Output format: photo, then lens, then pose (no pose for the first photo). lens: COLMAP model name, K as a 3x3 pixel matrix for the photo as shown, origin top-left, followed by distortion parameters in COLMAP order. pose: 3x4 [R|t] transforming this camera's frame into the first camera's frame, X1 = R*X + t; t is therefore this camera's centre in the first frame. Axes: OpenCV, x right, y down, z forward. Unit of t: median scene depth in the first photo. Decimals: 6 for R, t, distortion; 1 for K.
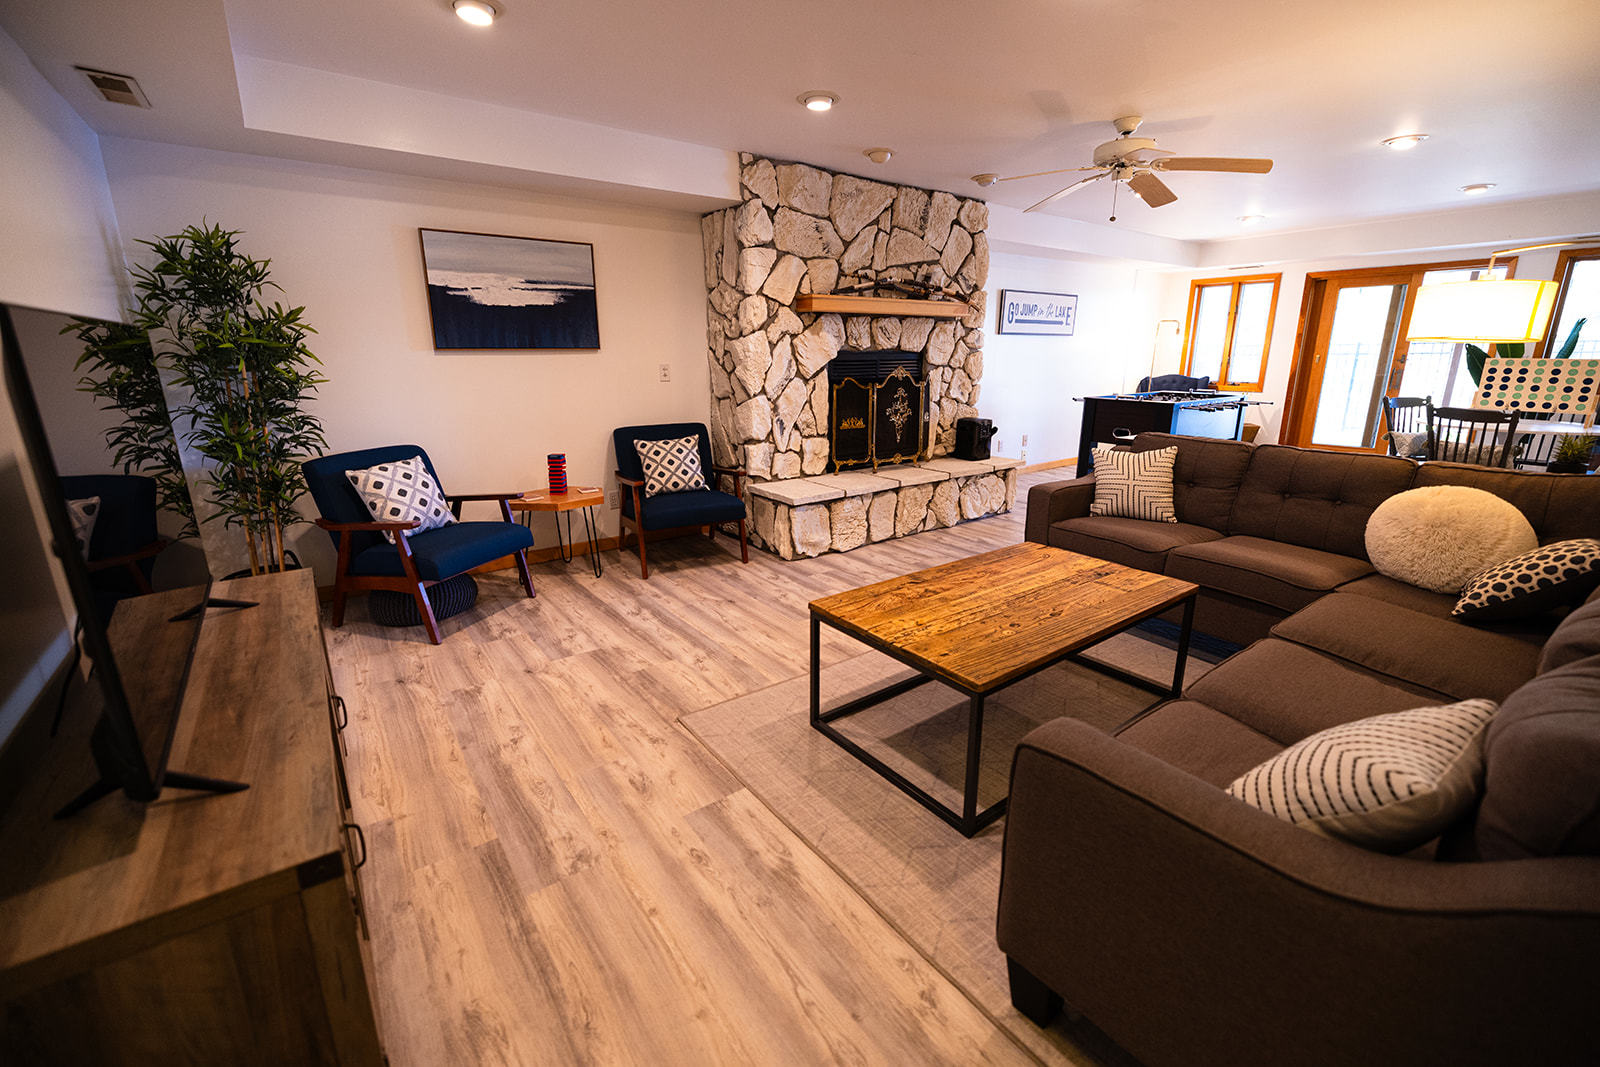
lens RADIAL K [[682.3, 0, 801.6], [0, 682.3, 525.7], [0, 0, 1]] dist [-0.001808, -0.000650]
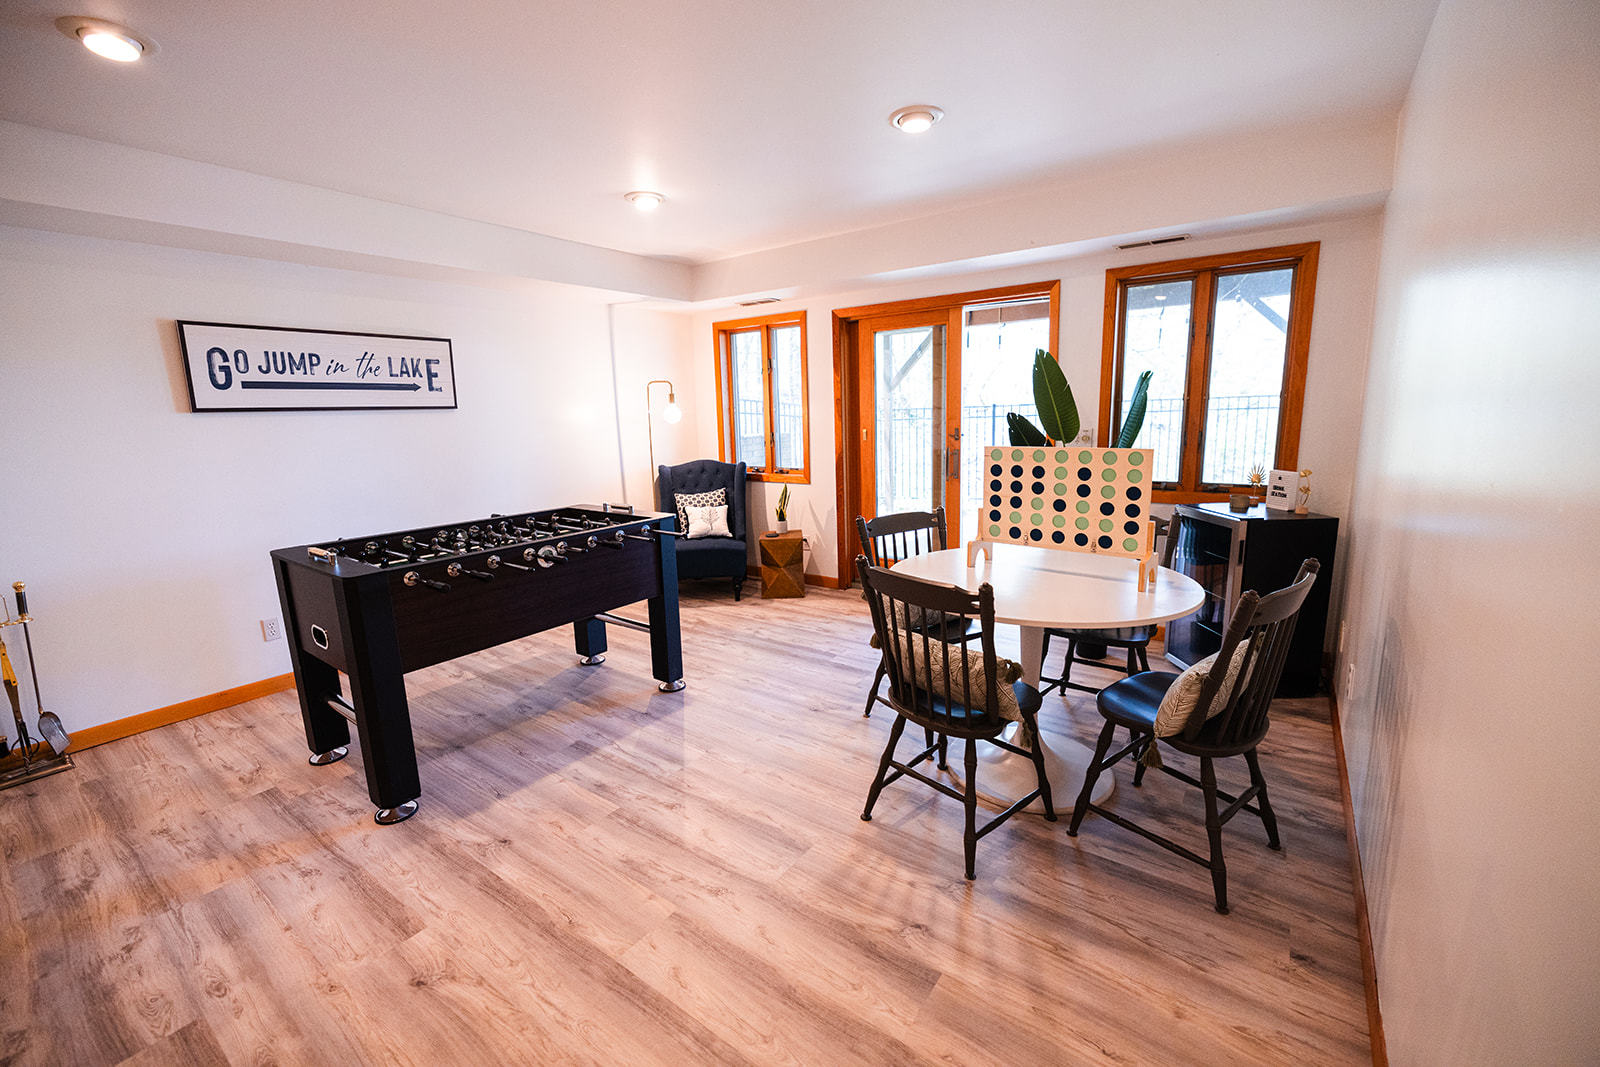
lens RADIAL K [[668.1, 0, 800.0], [0, 668.1, 533.5], [0, 0, 1]] dist [-0.012780, -0.000271]
pose [[0.957675, -0.070405, 0.279107, 0.519817], [0.090555, 0.994085, -0.059956, -0.116336], [-0.273235, 0.082693, 0.958386, 0.400049]]
